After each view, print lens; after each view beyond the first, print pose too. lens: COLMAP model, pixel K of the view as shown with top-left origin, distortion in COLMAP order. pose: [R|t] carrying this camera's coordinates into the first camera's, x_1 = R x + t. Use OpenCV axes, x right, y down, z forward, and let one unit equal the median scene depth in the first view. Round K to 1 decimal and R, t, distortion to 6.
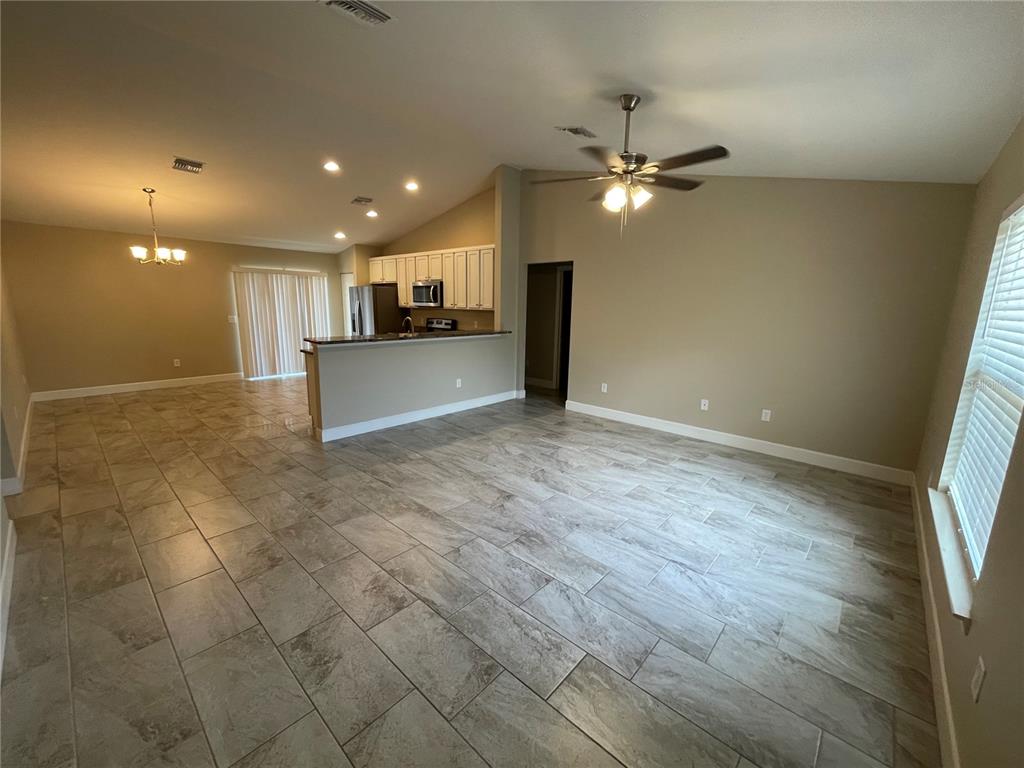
lens RADIAL K [[413.1, 0, 512.0], [0, 413.1, 384.0], [0, 0, 1]] dist [-0.001400, -0.000253]
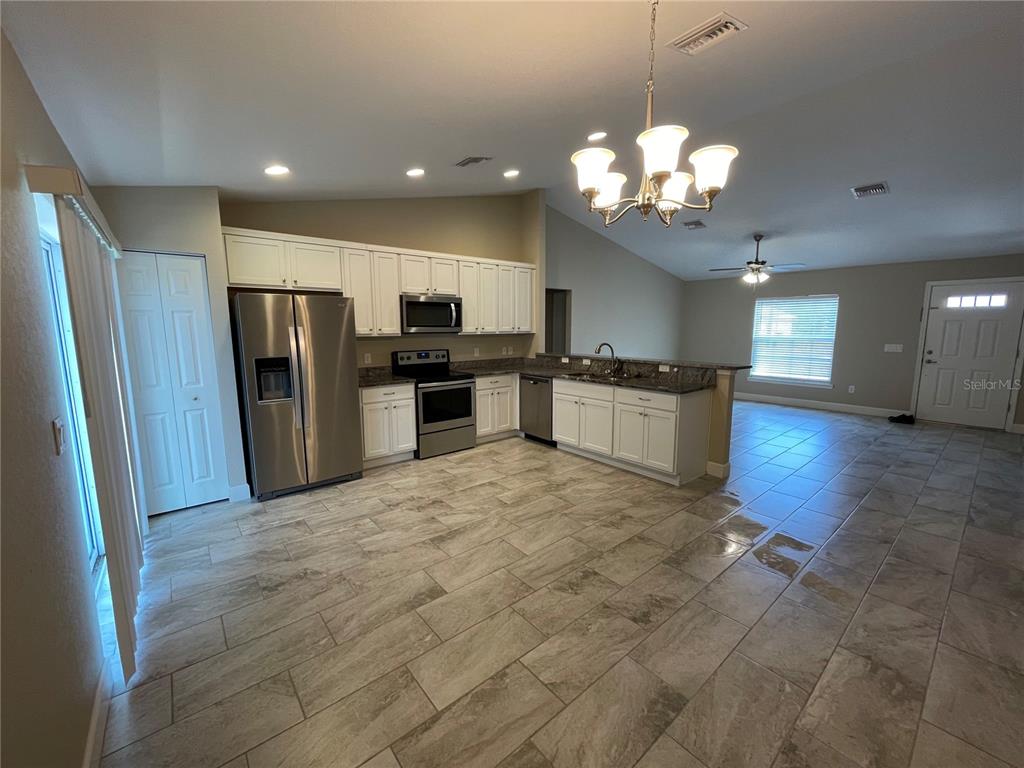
lens RADIAL K [[413.1, 0, 512.0], [0, 413.1, 384.0], [0, 0, 1]] dist [-0.001400, -0.000253]
pose [[0.137797, -0.159755, 0.977492, -0.932176], [0.196073, 0.971775, 0.131181, -0.185044], [-0.970859, 0.173583, 0.165231, 0.848083]]
